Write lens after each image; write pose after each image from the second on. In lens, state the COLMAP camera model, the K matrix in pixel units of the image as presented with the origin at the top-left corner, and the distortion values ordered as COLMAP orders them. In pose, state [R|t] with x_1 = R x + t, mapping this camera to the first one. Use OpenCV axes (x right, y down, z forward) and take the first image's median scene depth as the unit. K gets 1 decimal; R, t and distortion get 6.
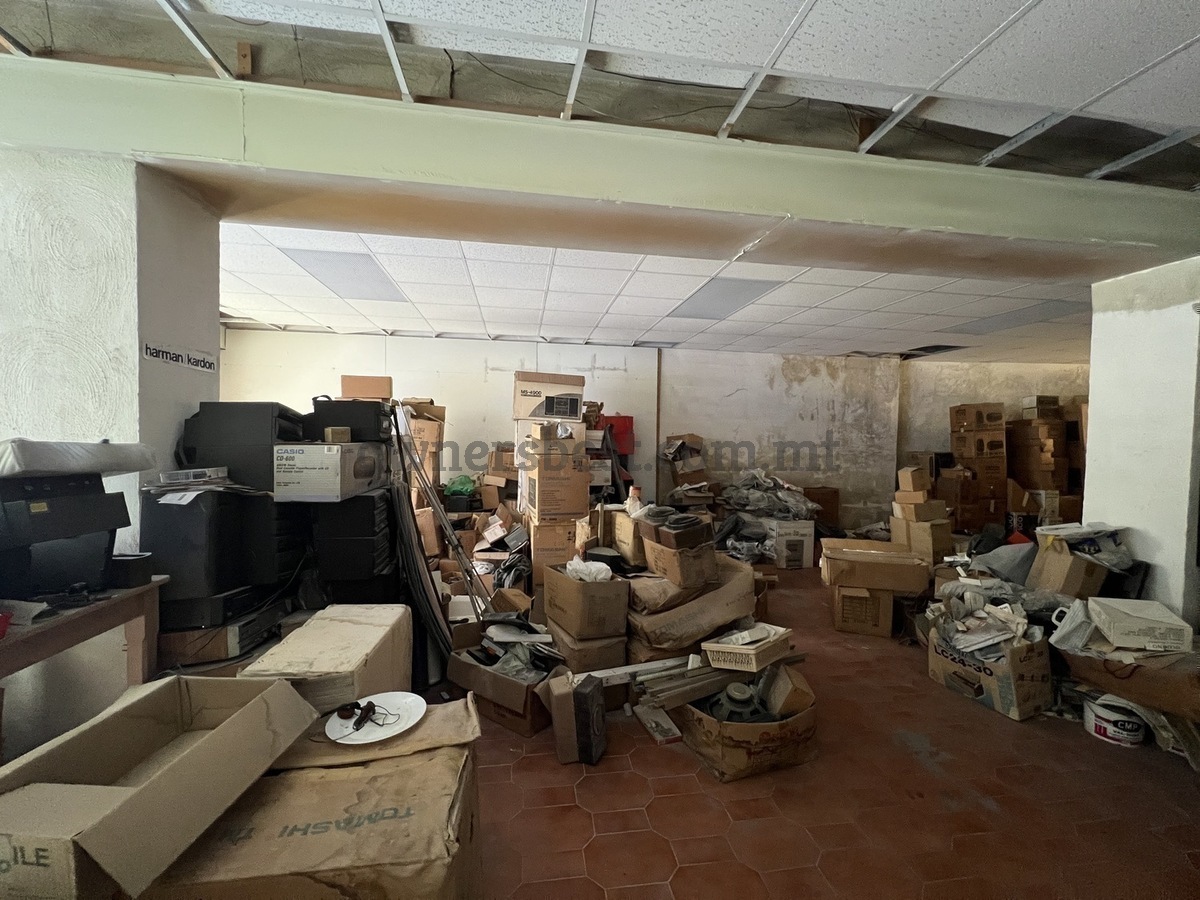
lens RADIAL K [[481.8, 0, 595.7], [0, 481.8, 452.1], [0, 0, 1]] dist [-0.000490, -0.000042]
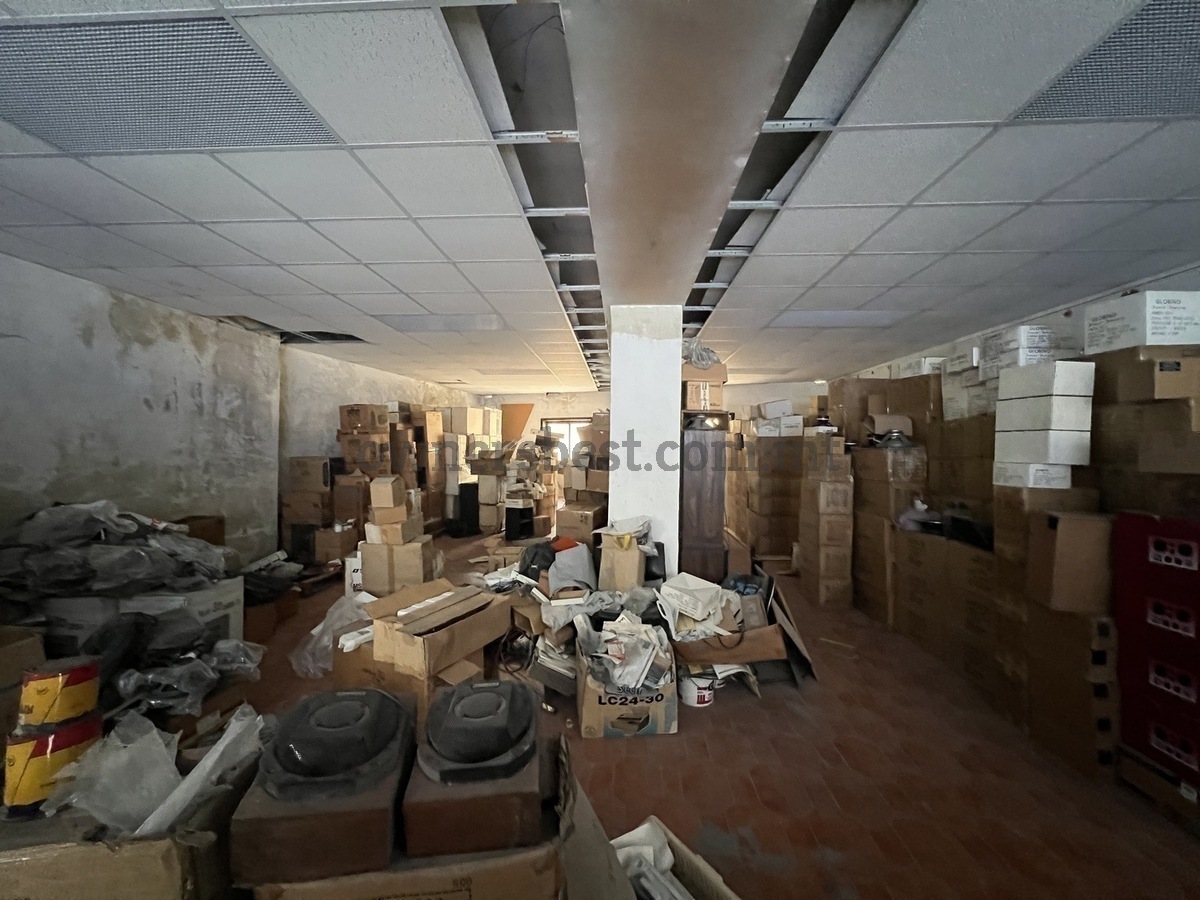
lens RADIAL K [[481.8, 0, 596.6], [0, 481.8, 447.1], [0, 0, 1]] dist [-0.000490, -0.000042]
pose [[0.210535, -0.010409, 0.977531, -0.036470], [0.025085, 0.999672, 0.005243, -0.009937], [-0.977264, 0.023417, 0.210727, 0.338569]]
